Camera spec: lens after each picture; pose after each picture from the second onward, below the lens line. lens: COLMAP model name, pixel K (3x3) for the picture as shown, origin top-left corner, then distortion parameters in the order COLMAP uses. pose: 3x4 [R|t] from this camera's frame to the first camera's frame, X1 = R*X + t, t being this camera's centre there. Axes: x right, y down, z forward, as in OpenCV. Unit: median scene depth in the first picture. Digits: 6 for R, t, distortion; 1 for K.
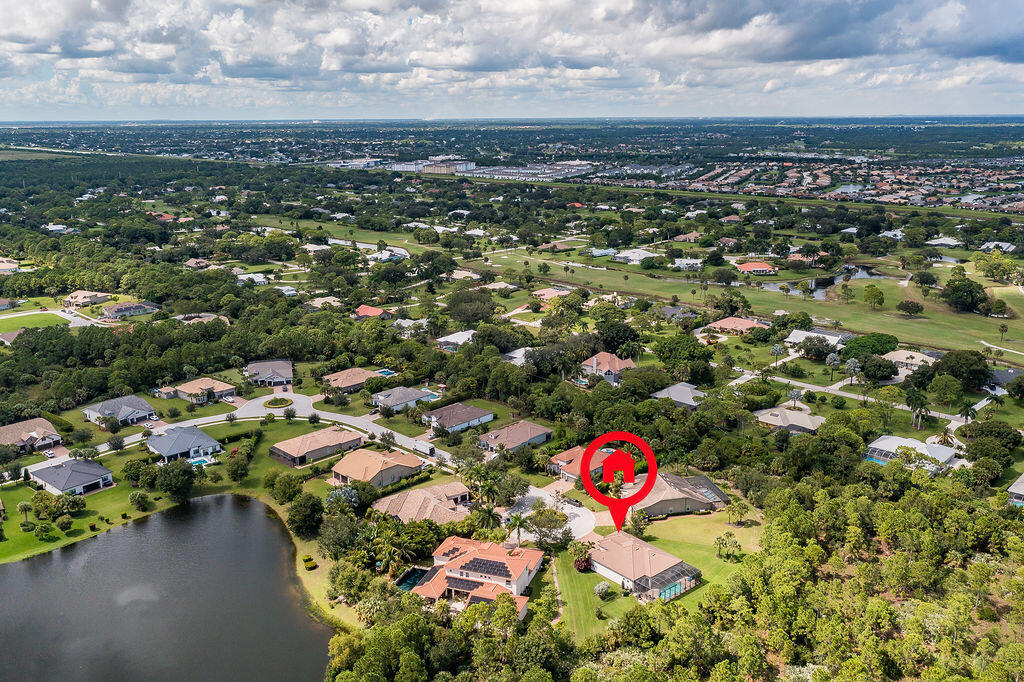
lens RADIAL K [[796.6, 0, 512.0], [0, 796.6, 341.0], [0, 0, 1]] dist [0.002093, -0.000036]
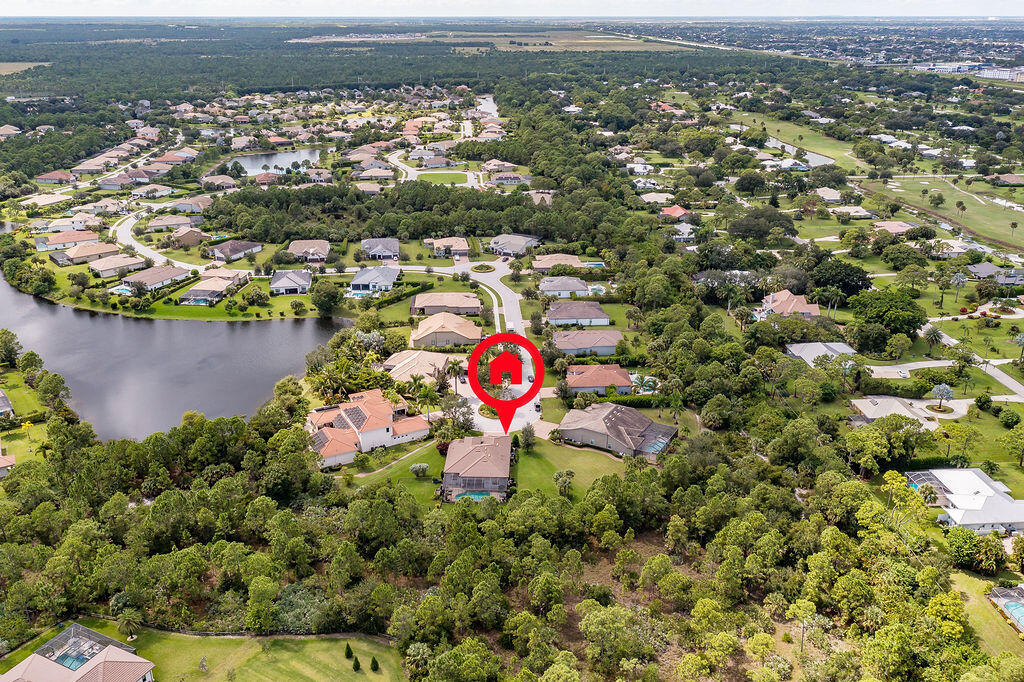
lens RADIAL K [[796.6, 0, 512.0], [0, 796.6, 341.0], [0, 0, 1]] dist [0.002093, -0.000036]
pose [[0.748248, 0.256328, -0.611900, 0.486758], [-0.183010, 0.966305, 0.181002, -0.037543], [0.637678, -0.023451, 0.769946, 0.168481]]
